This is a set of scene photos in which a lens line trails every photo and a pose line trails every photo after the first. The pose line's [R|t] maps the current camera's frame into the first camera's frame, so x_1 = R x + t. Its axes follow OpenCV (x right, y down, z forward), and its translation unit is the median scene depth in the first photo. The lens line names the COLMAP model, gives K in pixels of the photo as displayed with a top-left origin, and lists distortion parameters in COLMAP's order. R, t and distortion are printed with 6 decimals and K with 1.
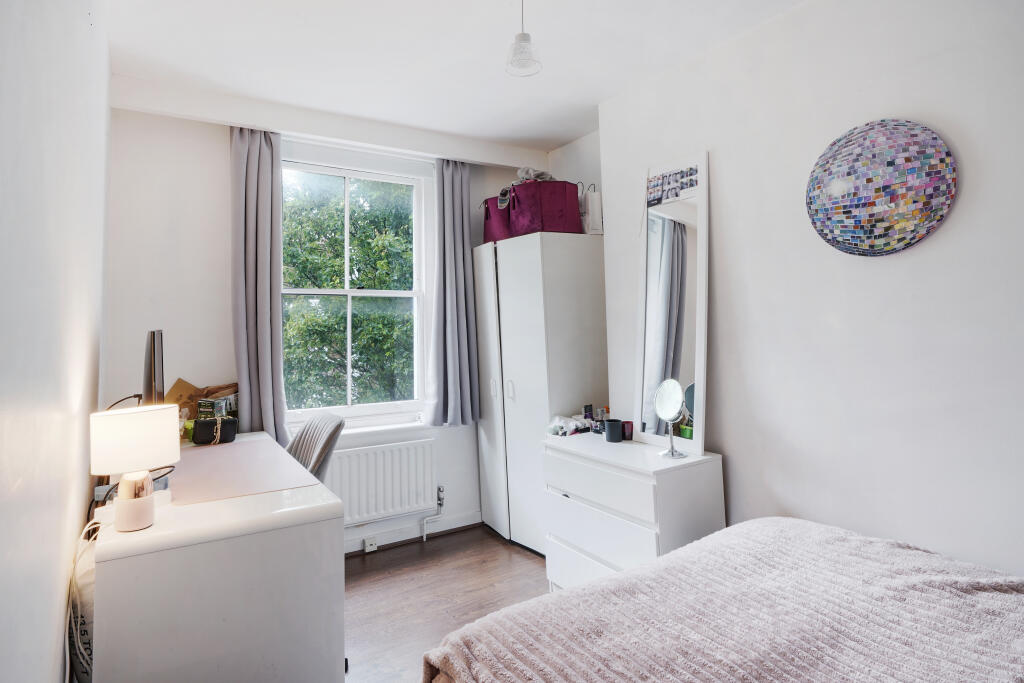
lens RADIAL K [[574.8, 0, 512.0], [0, 574.8, 341.5], [0, 0, 1]] dist [-0.000834, 0.000045]
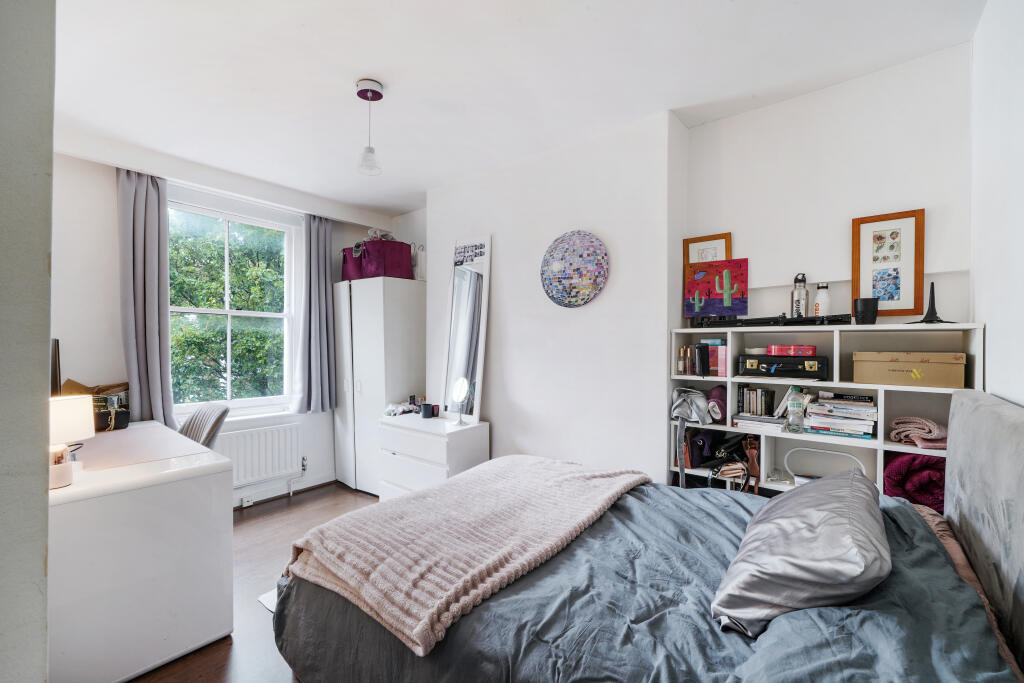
lens RADIAL K [[427.6, 0, 494.5], [0, 427.6, 352.6], [0, 0, 1]] dist [0.000042, -0.000144]
pose [[0.957377, 0.016260, 0.288384, 0.014906], [-0.014762, 0.999864, -0.007369, 0.003144], [-0.288465, 0.002797, 0.957487, -0.133184]]
